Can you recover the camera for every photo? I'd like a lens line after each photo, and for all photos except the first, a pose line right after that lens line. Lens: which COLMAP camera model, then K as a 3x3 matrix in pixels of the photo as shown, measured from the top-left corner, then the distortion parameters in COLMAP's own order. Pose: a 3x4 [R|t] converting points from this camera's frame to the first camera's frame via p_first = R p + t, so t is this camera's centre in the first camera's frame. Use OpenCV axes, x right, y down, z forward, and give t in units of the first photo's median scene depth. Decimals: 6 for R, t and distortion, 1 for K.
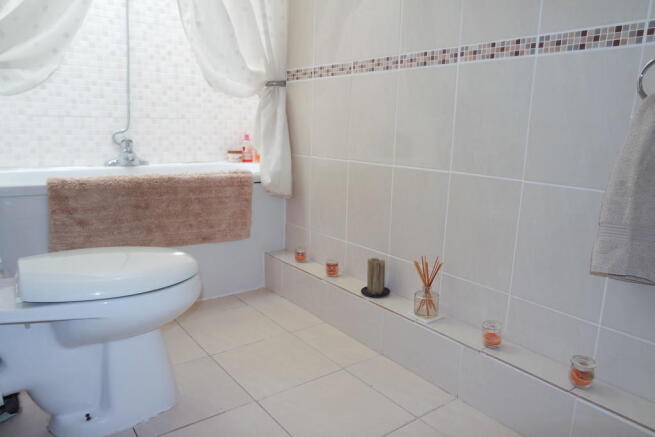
lens RADIAL K [[455.9, 0, 327.5], [0, 455.9, 218.5], [0, 0, 1]] dist [-0.094165, 0.087411]
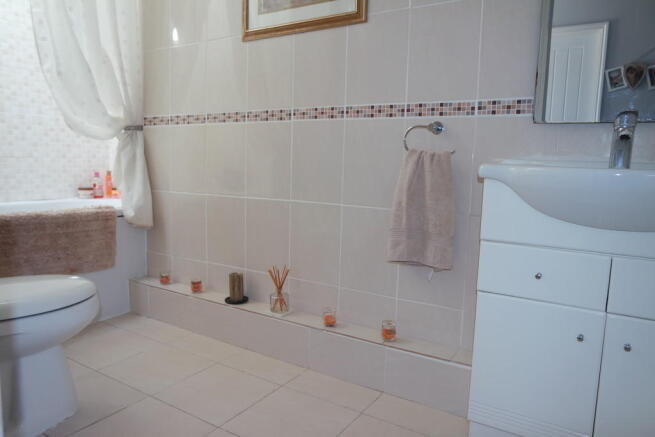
lens RADIAL K [[455.9, 0, 327.5], [0, 455.9, 218.5], [0, 0, 1]] dist [-0.094165, 0.087411]
pose [[0.929894, -0.047734, 0.364718, -0.096864], [0.071485, 0.996091, -0.051892, 0.022290], [-0.360816, 0.074326, 0.929671, -0.229862]]
